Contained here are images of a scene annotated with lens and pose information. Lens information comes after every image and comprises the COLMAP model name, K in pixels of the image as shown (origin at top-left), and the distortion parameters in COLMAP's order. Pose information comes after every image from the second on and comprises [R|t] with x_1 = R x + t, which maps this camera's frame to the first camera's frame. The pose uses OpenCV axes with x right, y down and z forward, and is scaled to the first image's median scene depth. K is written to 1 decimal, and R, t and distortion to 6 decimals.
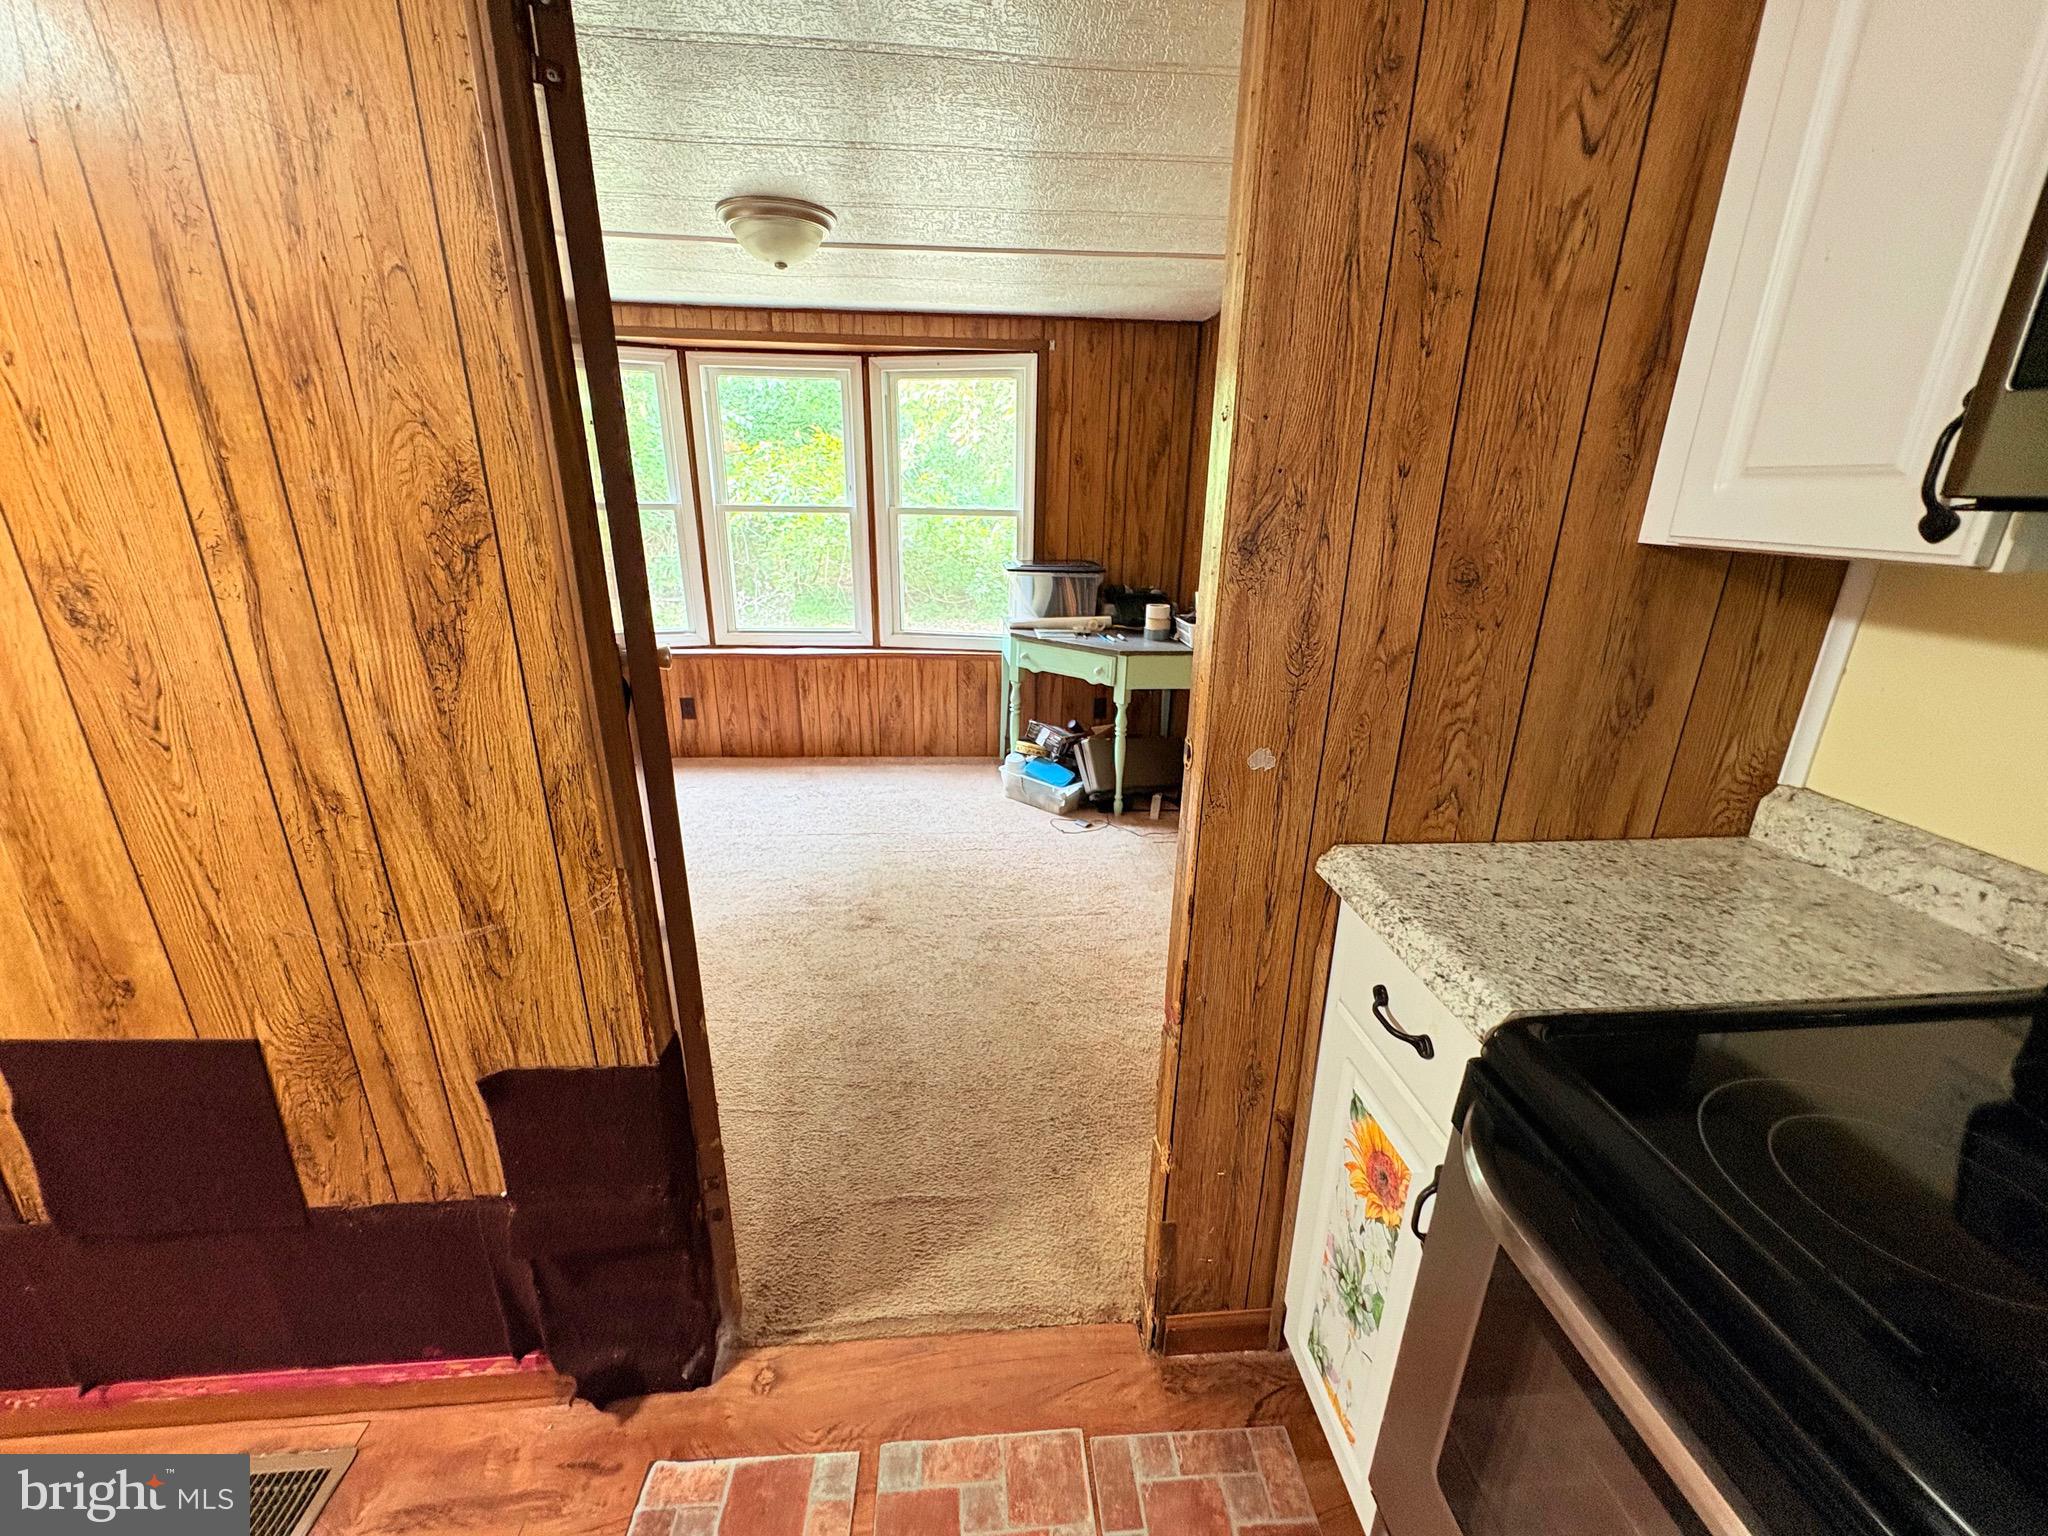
lens RADIAL K [[815.4, 0, 1027.7], [0, 815.4, 759.7], [0, 0, 1]] dist [-0.000222, -0.000252]
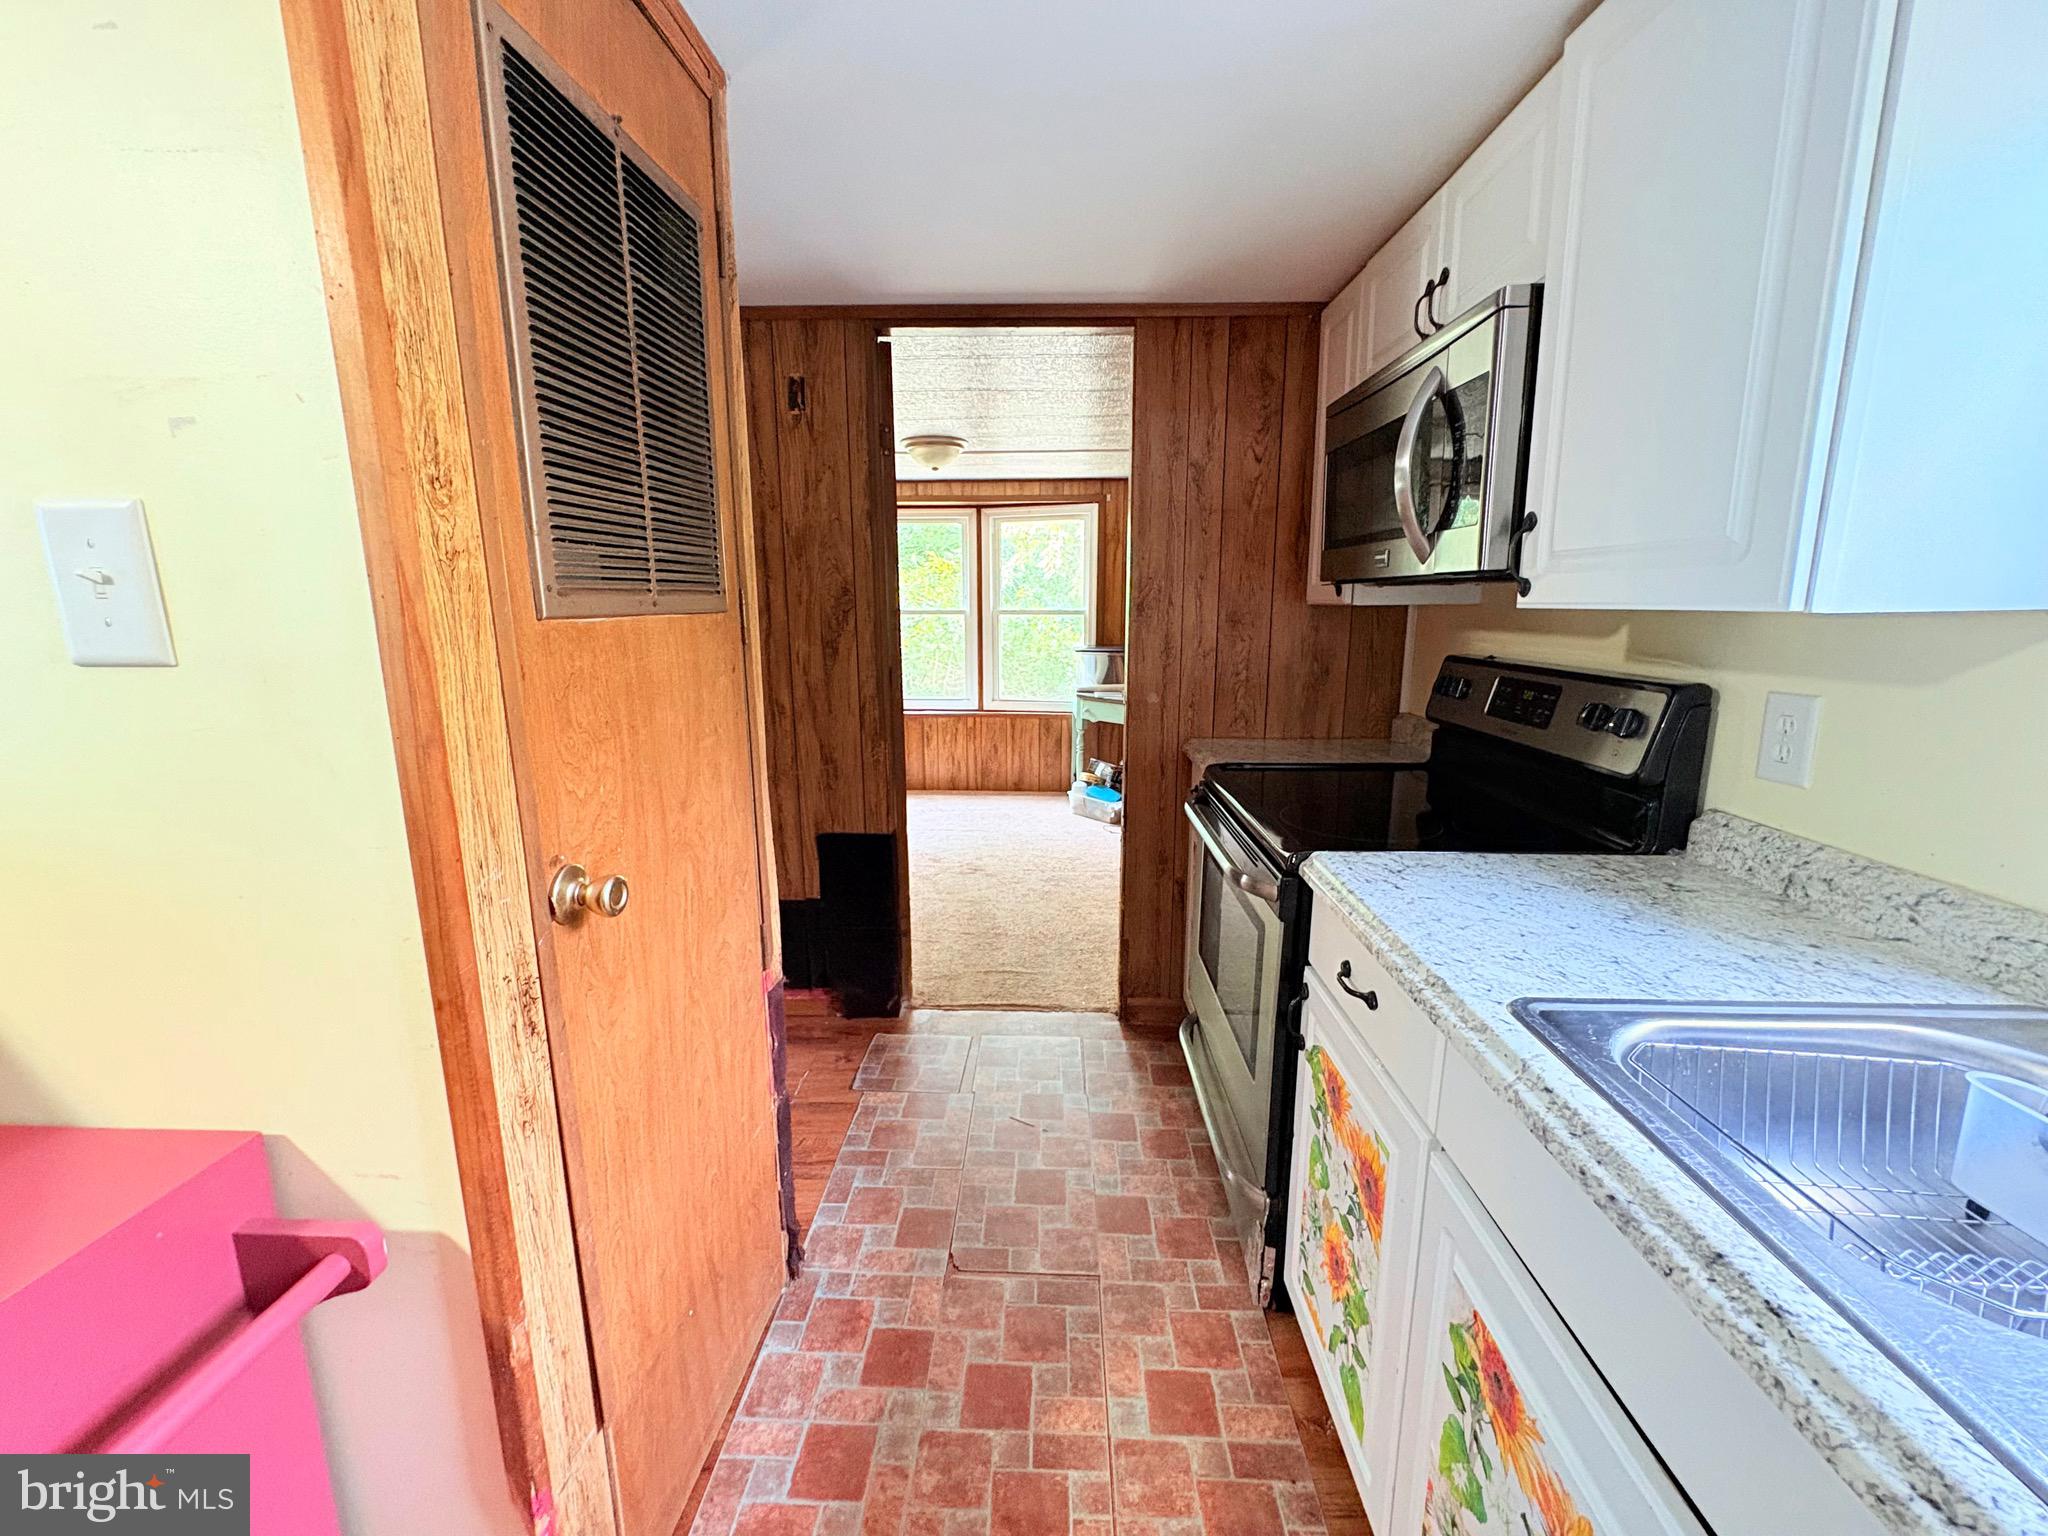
lens RADIAL K [[815.4, 0, 1026.3], [0, 815.4, 759.6], [0, 0, 1]] dist [-0.000222, -0.000252]
pose [[0.993168, 0.004861, -0.116593, 0.057878], [-0.019953, 0.991492, -0.128628, 0.139199], [0.114976, 0.130076, 0.984815, -0.379327]]
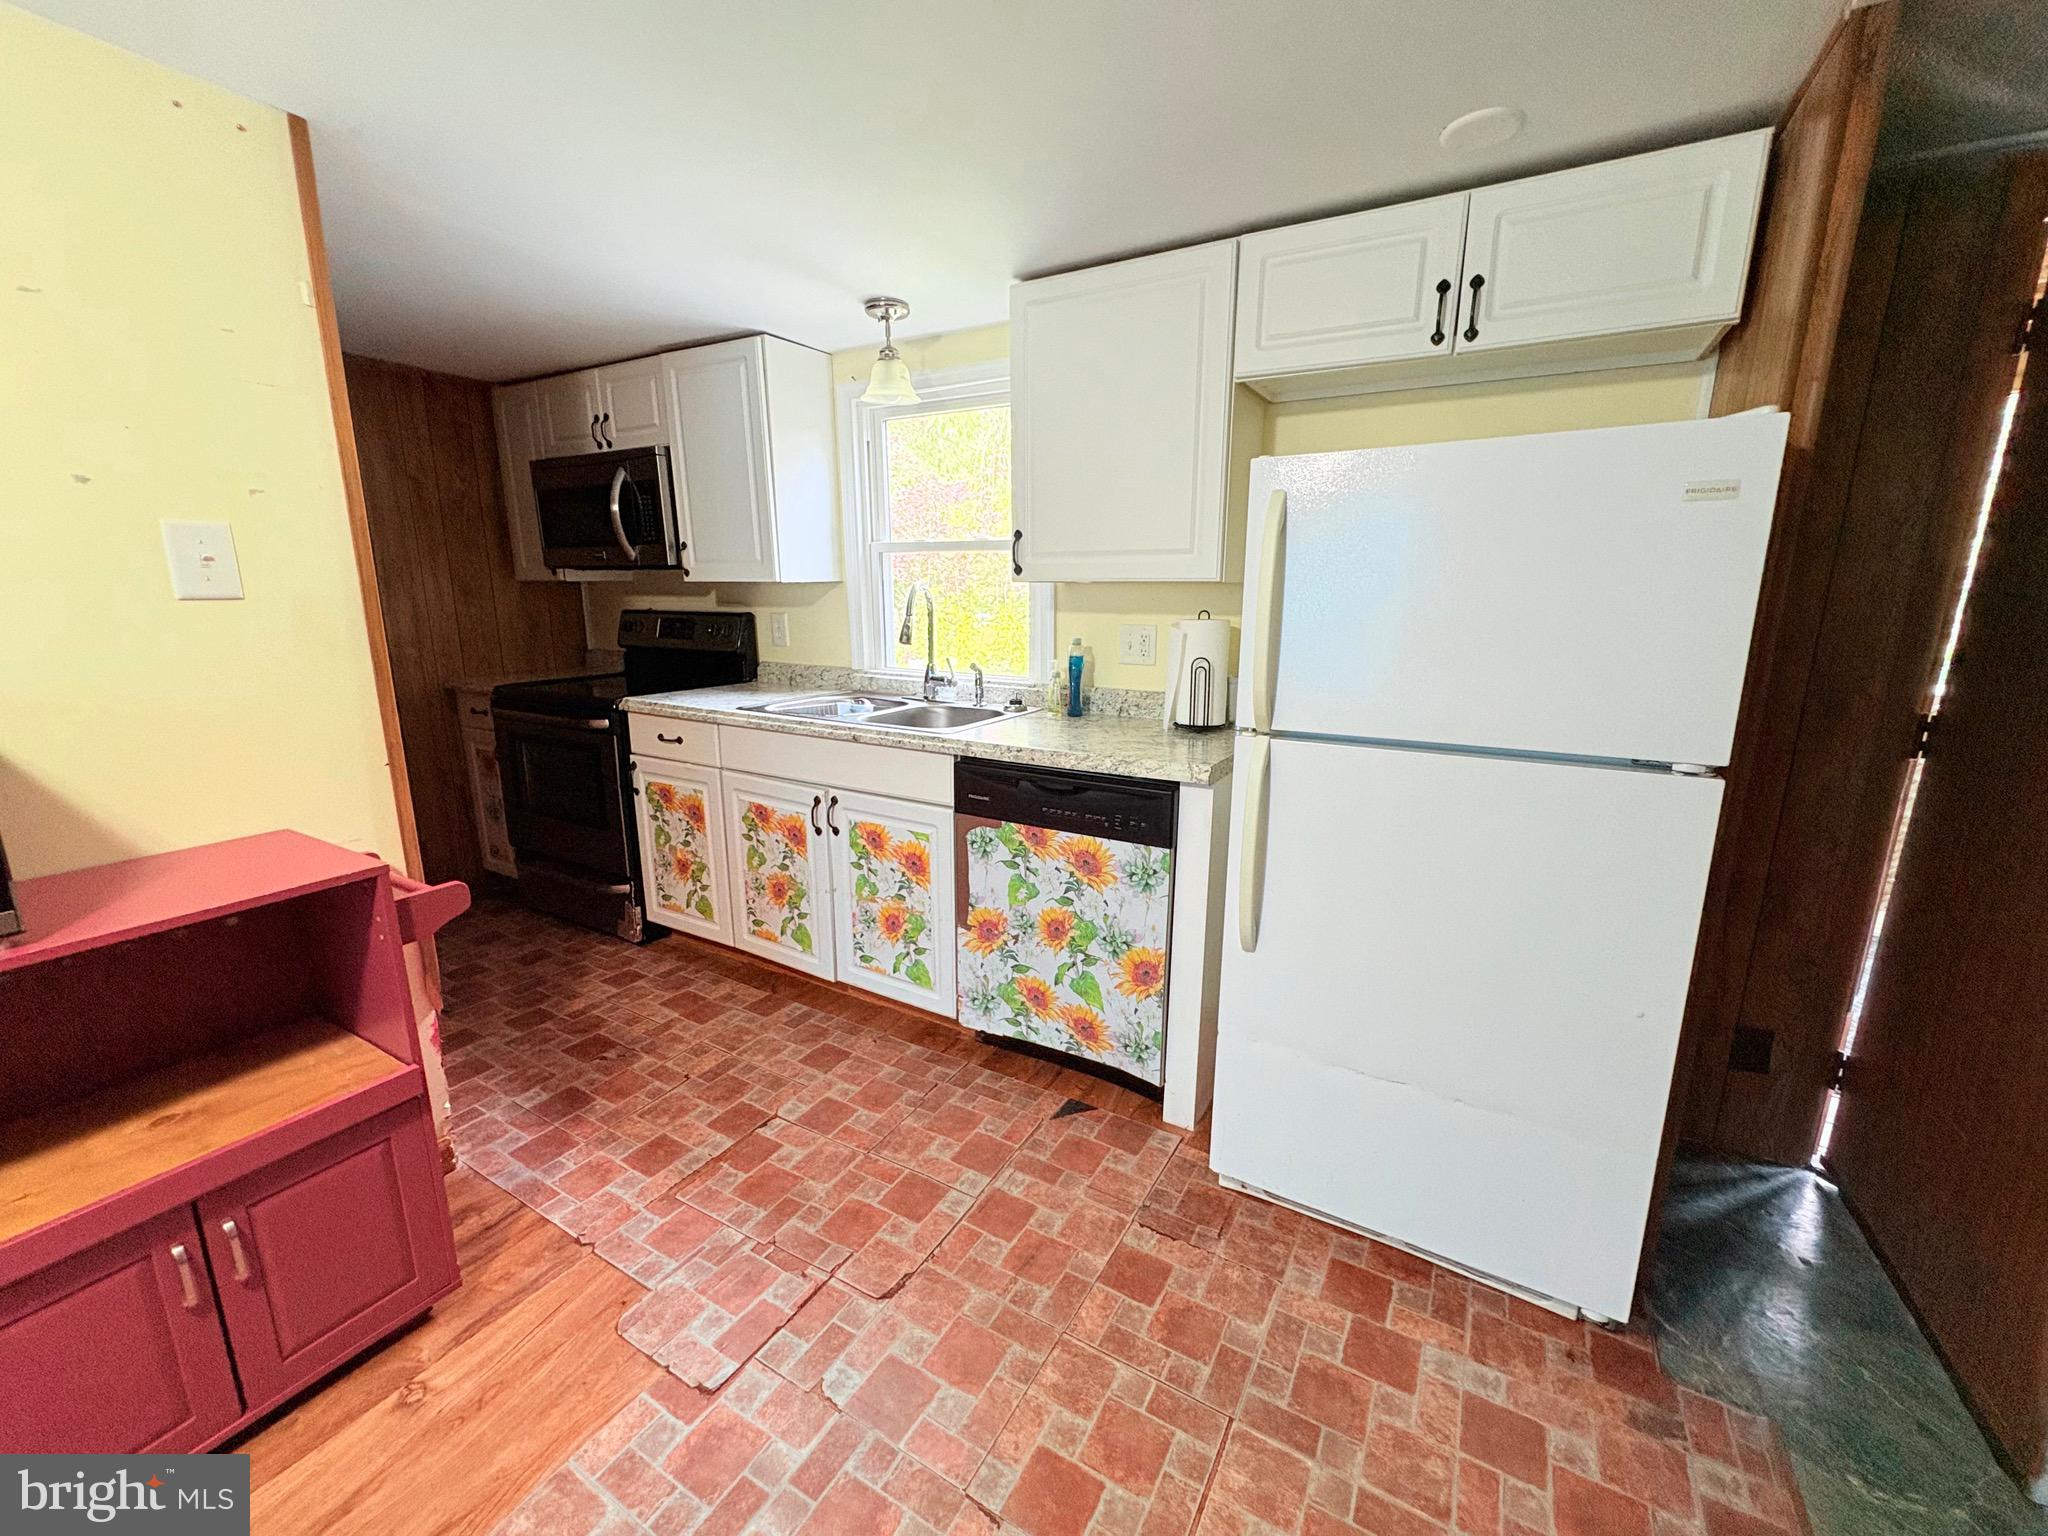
lens RADIAL K [[815.4, 0, 1023.5], [0, 815.4, 763.7], [0, 0, 1]] dist [-0.000222, -0.000252]
pose [[0.570123, -0.190241, 0.799230, -0.271703], [0.266544, 0.963030, 0.039093, 0.262166], [-0.777119, 0.190742, 0.599753, -0.744658]]
